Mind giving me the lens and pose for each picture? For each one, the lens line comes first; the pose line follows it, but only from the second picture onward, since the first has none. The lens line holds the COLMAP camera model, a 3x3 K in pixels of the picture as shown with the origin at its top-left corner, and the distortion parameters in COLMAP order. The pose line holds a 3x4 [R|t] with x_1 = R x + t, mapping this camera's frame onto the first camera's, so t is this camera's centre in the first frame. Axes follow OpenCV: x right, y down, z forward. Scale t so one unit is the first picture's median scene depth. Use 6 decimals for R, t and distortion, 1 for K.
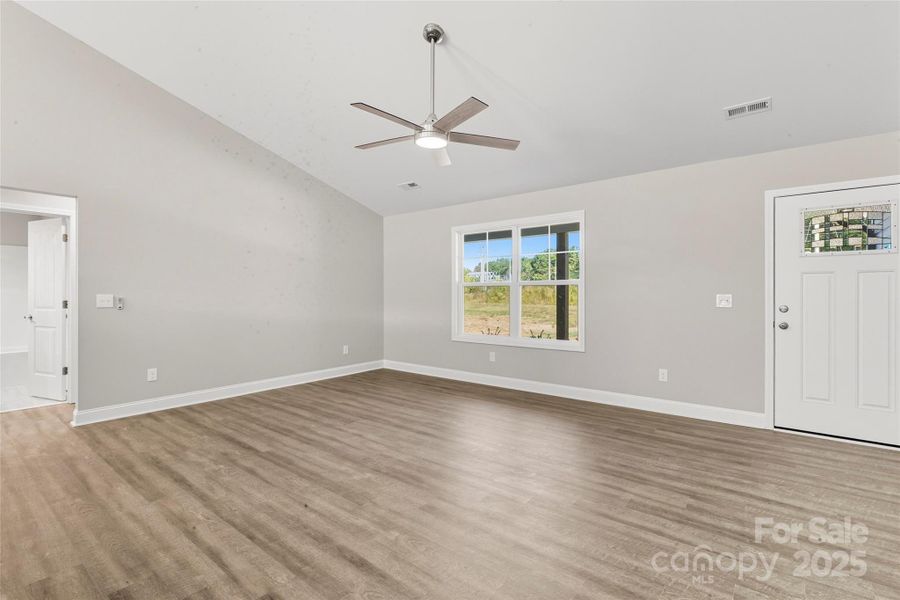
lens RADIAL K [[412.6, 0, 433.3], [0, 412.6, 297.8], [0, 0, 1]] dist [-0.001068, 0.000360]
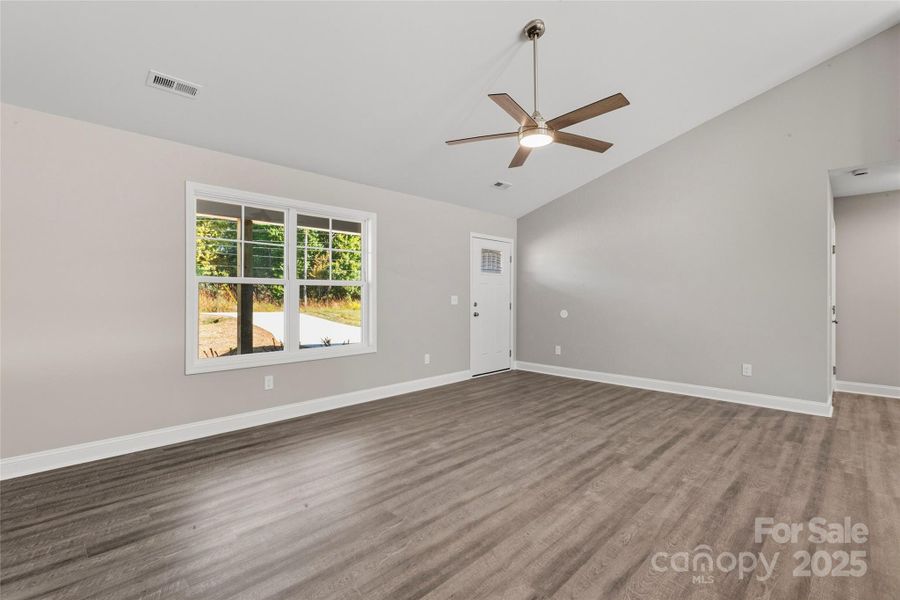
lens RADIAL K [[412.6, 0, 462.9], [0, 412.6, 304.2], [0, 0, 1]] dist [-0.001068, 0.000360]
pose [[0.083438, -0.023629, 0.996233, -0.937480], [0.008111, 0.999702, 0.023032, -0.014637], [-0.996480, 0.006159, 0.083604, 1.032022]]
